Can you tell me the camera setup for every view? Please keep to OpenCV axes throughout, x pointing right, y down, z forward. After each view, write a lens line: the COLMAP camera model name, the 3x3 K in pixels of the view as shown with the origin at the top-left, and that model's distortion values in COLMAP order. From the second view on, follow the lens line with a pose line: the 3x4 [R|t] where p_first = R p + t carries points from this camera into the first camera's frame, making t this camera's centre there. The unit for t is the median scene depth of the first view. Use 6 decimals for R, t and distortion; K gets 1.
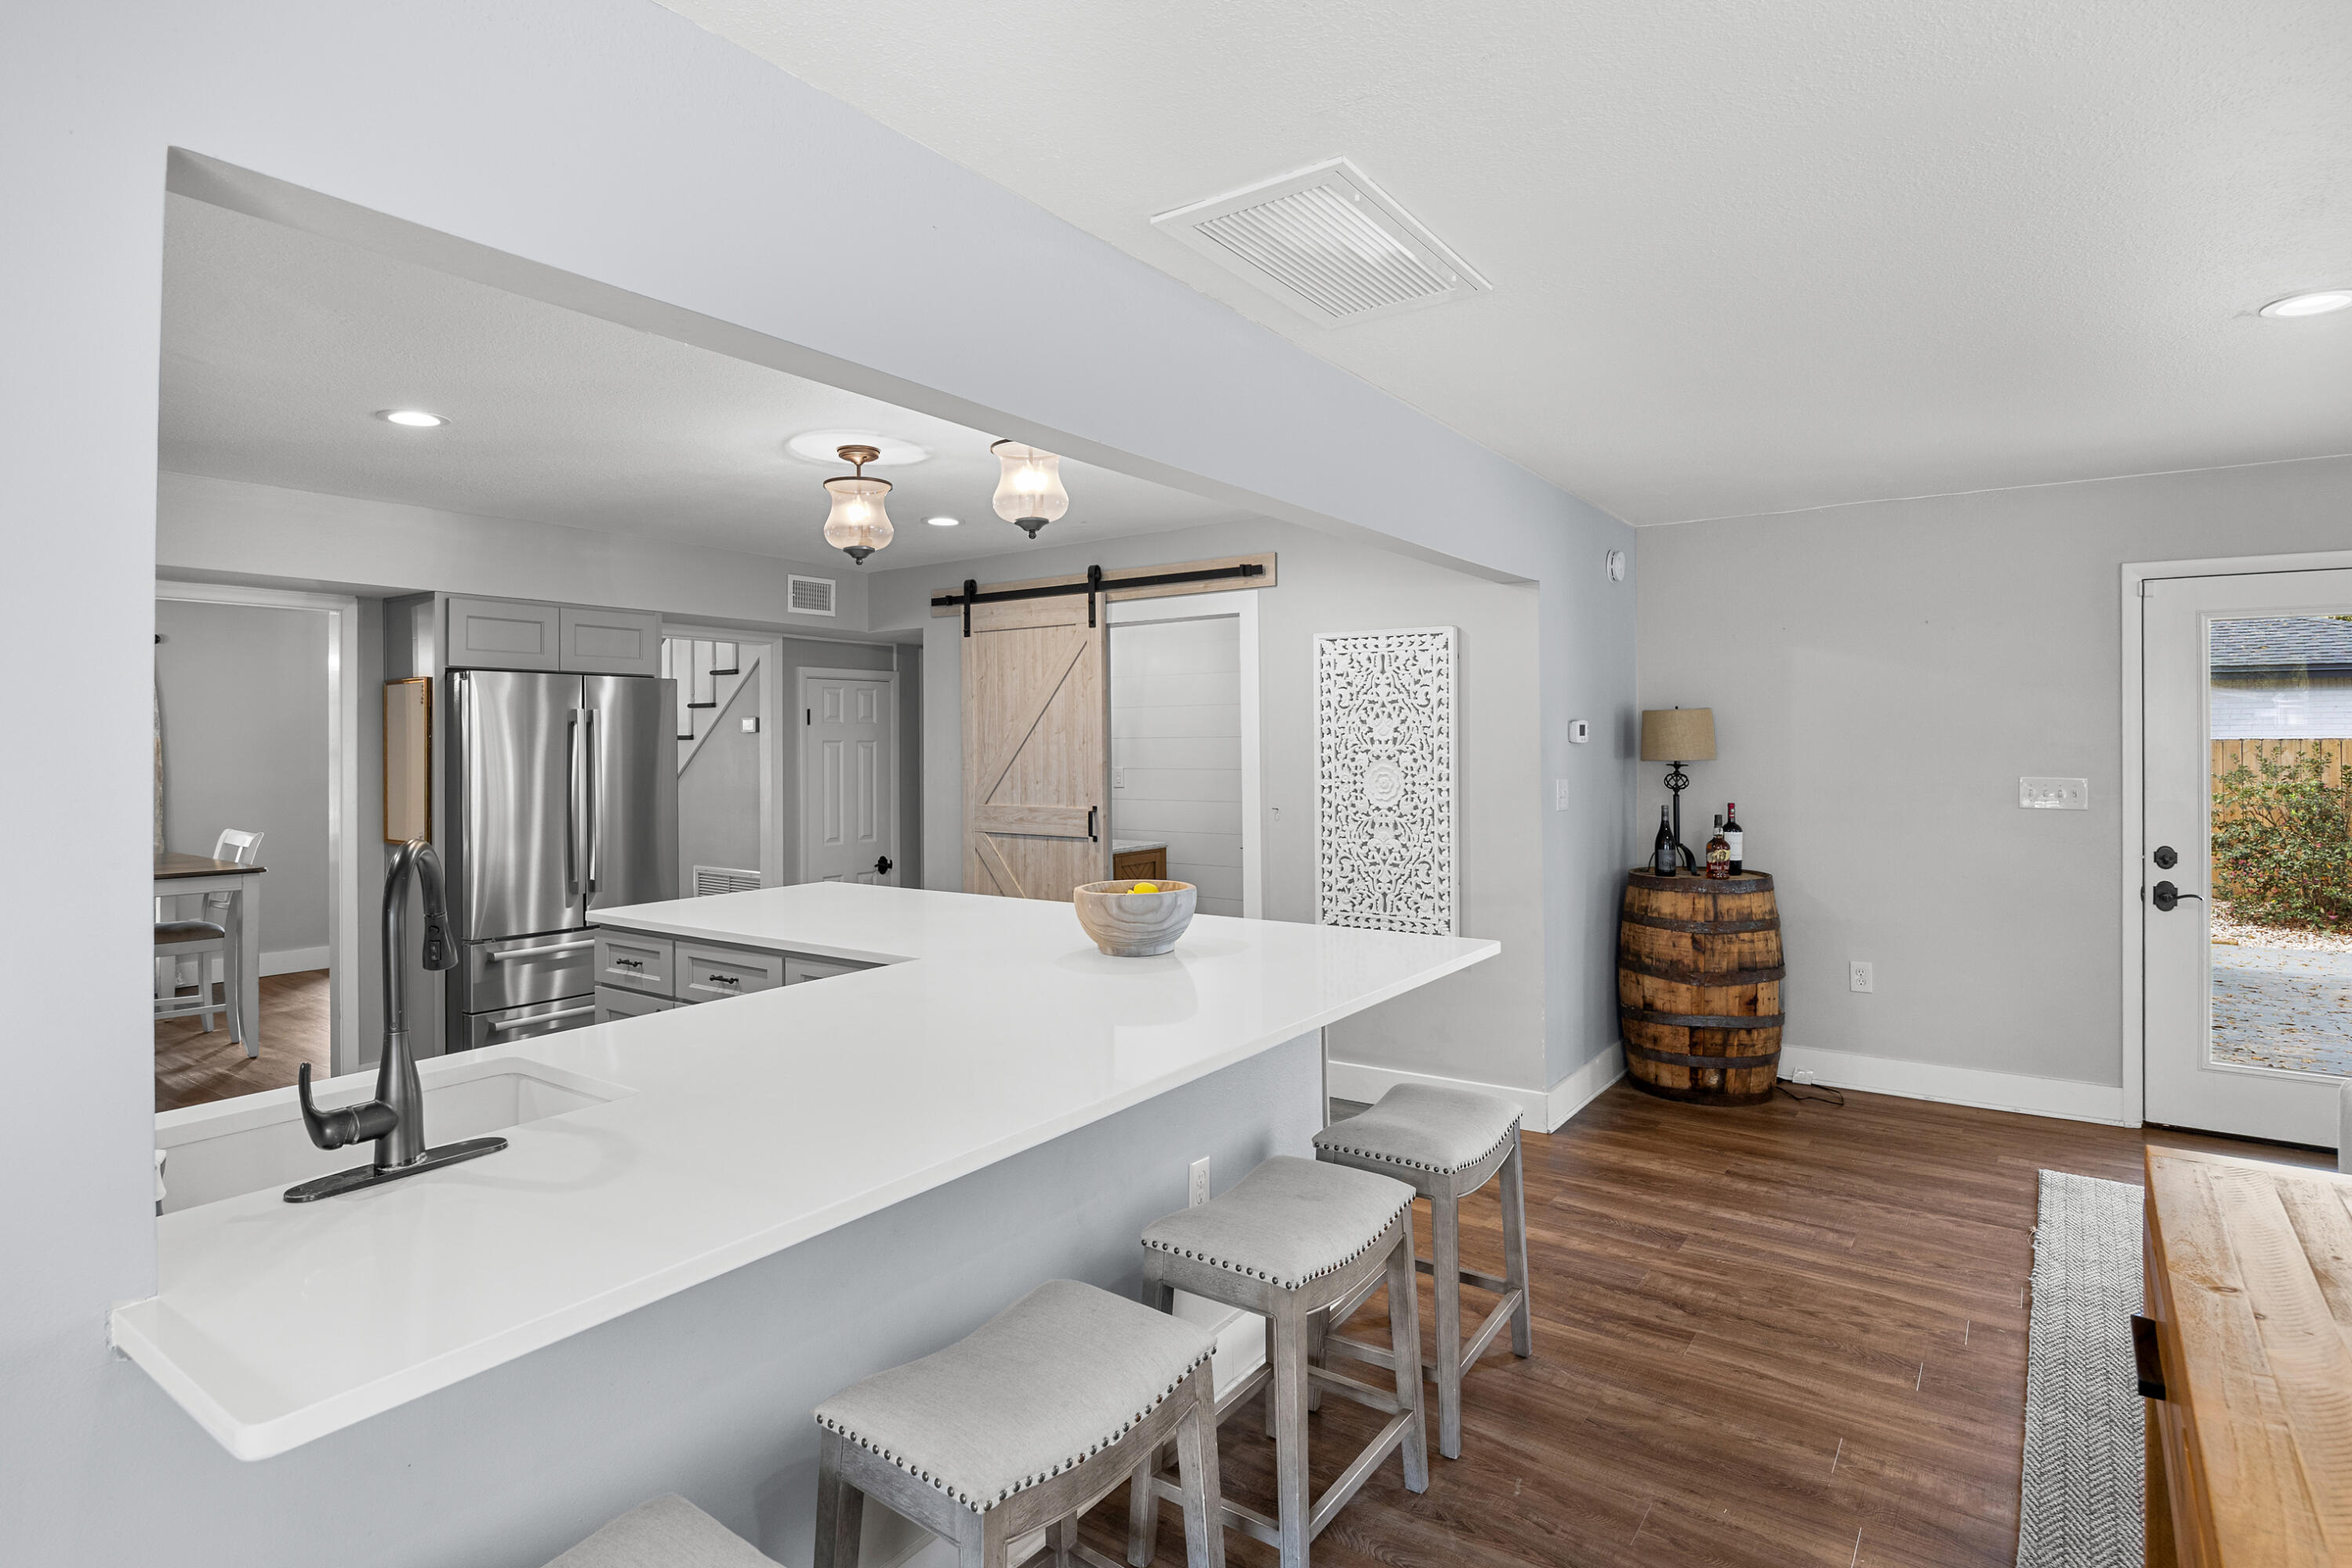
lens RADIAL K [[1212.5, 0, 1187.2], [0, 1212.5, 730.5], [0, 0, 1]] dist [0.005780, 0.000194]
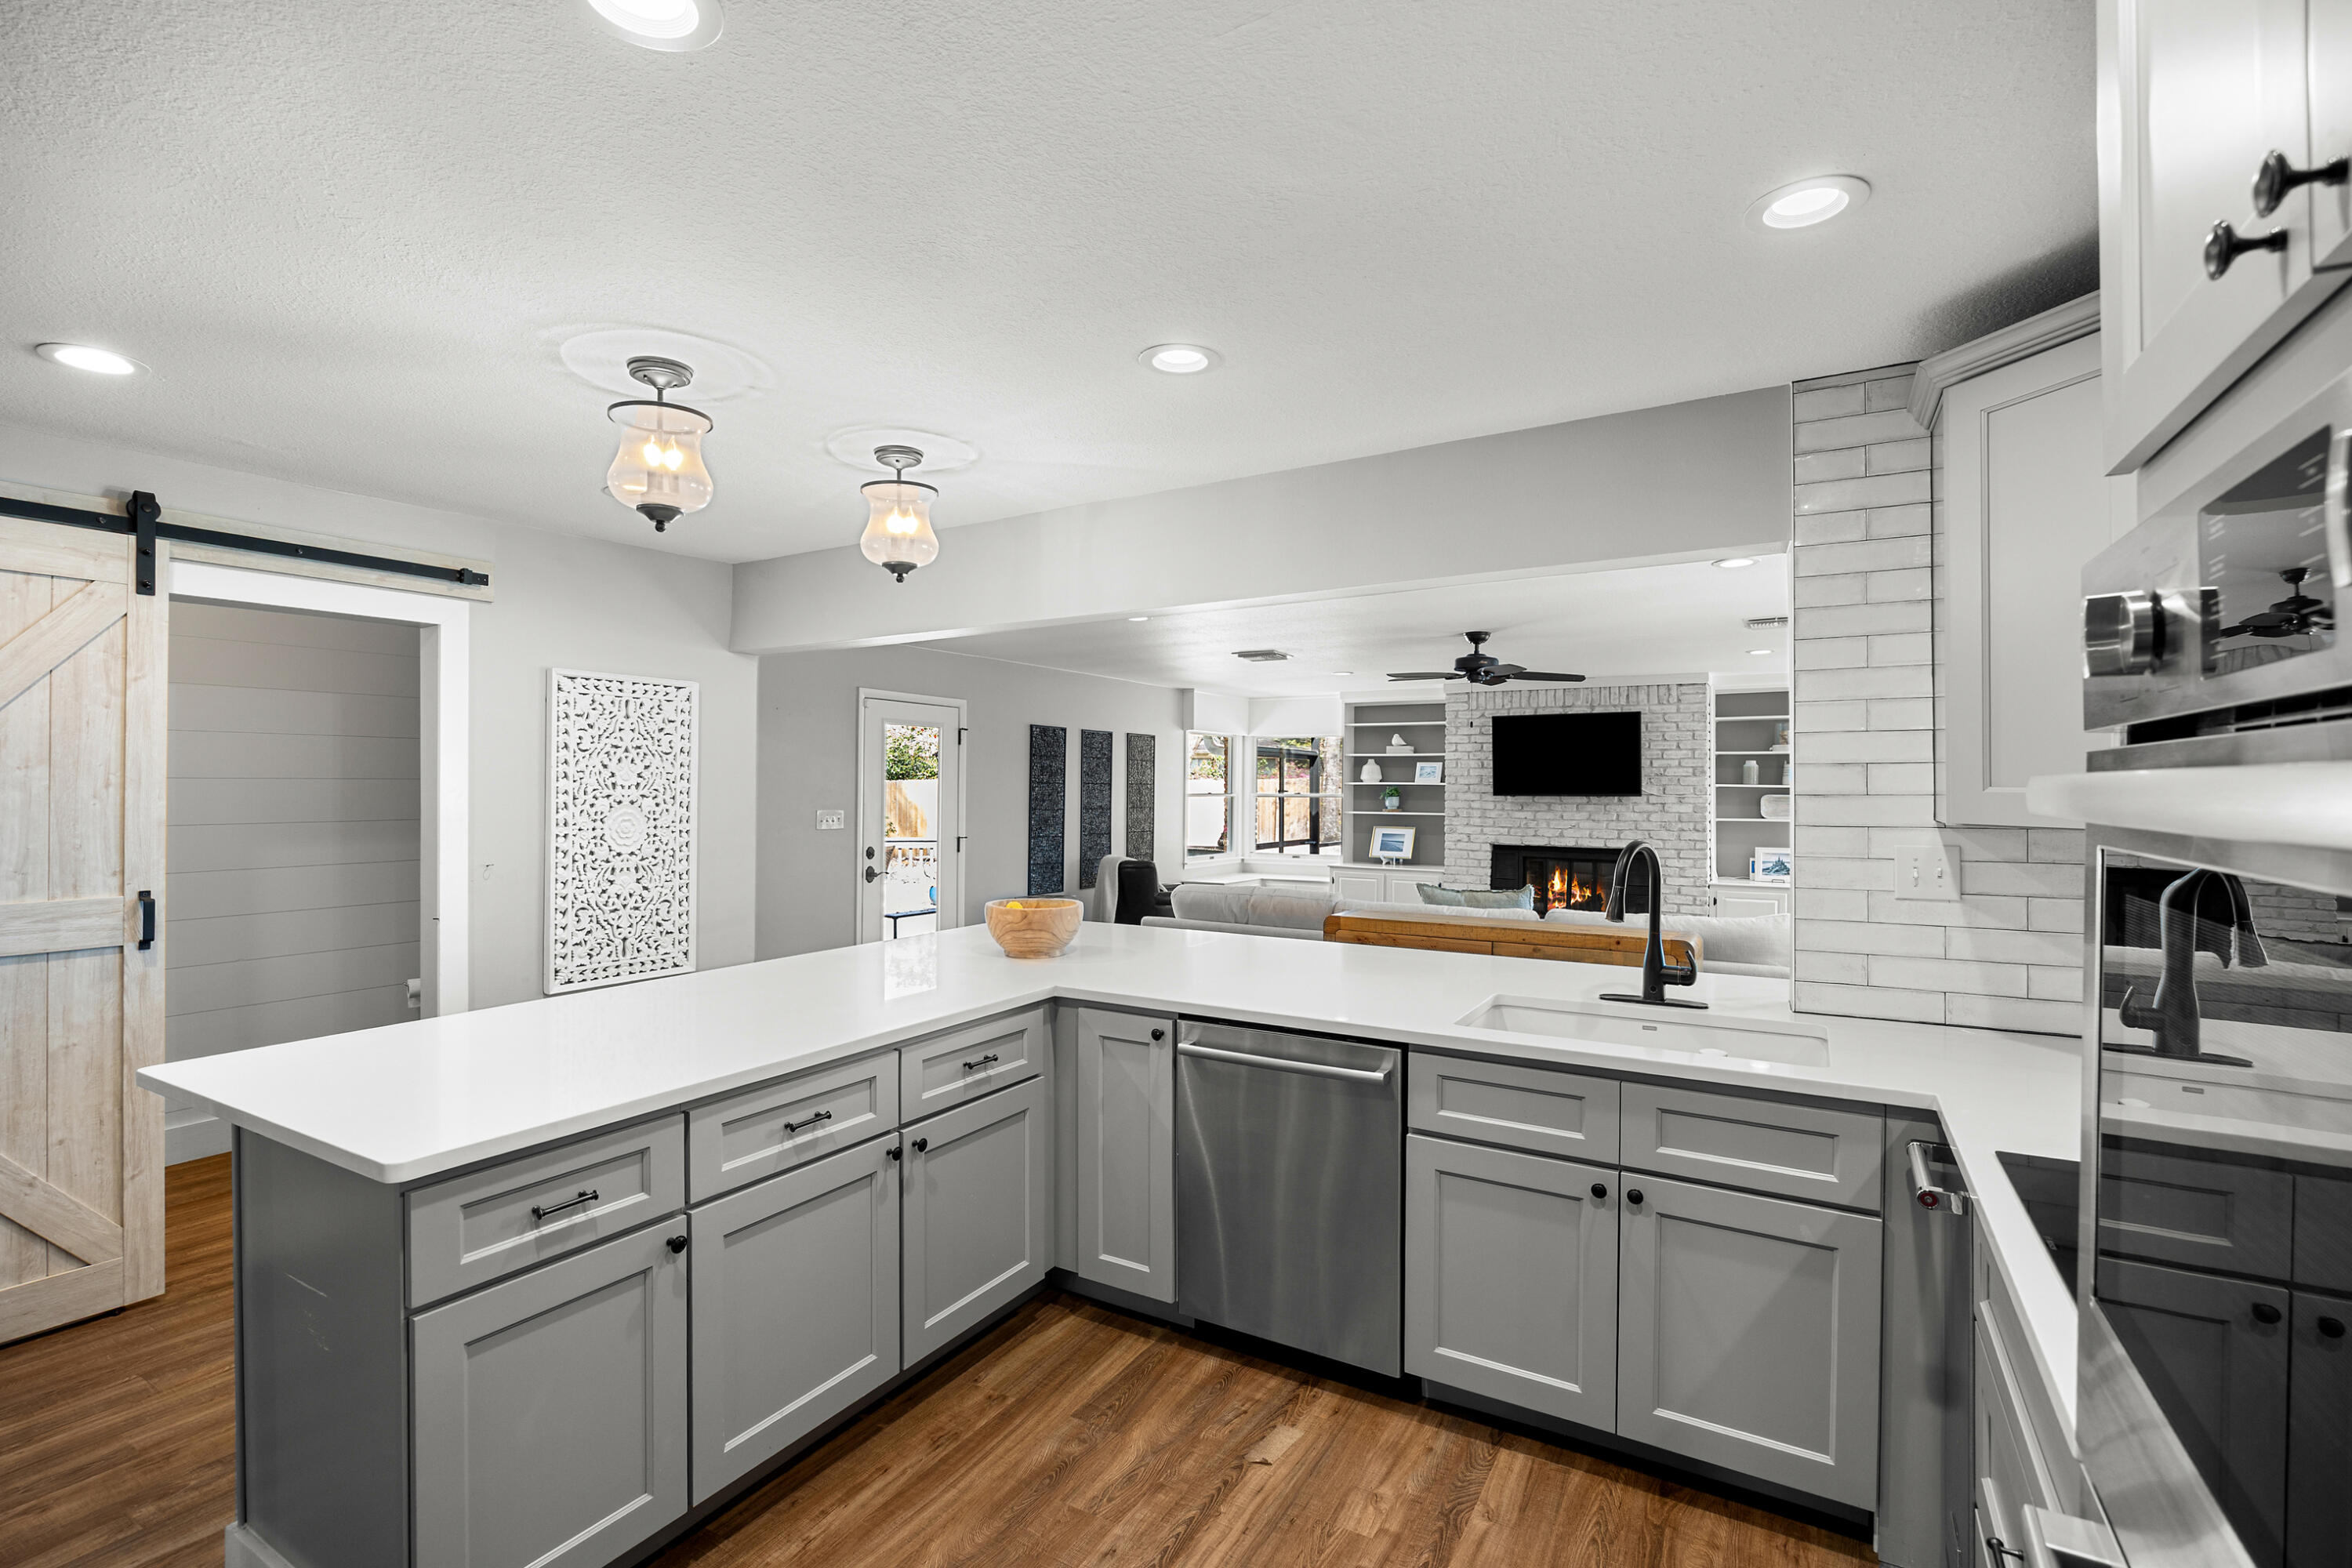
lens RADIAL K [[1041.9, 0, 1170.3], [0, 1041.9, 782.0], [0, 0, 1]] dist [-0.013677, -0.000352]
pose [[-0.068419, 0.010843, 0.997598, -0.724167], [-0.009207, 0.999891, -0.011499, 0.011093], [-0.997614, -0.009971, -0.068312, 0.610273]]
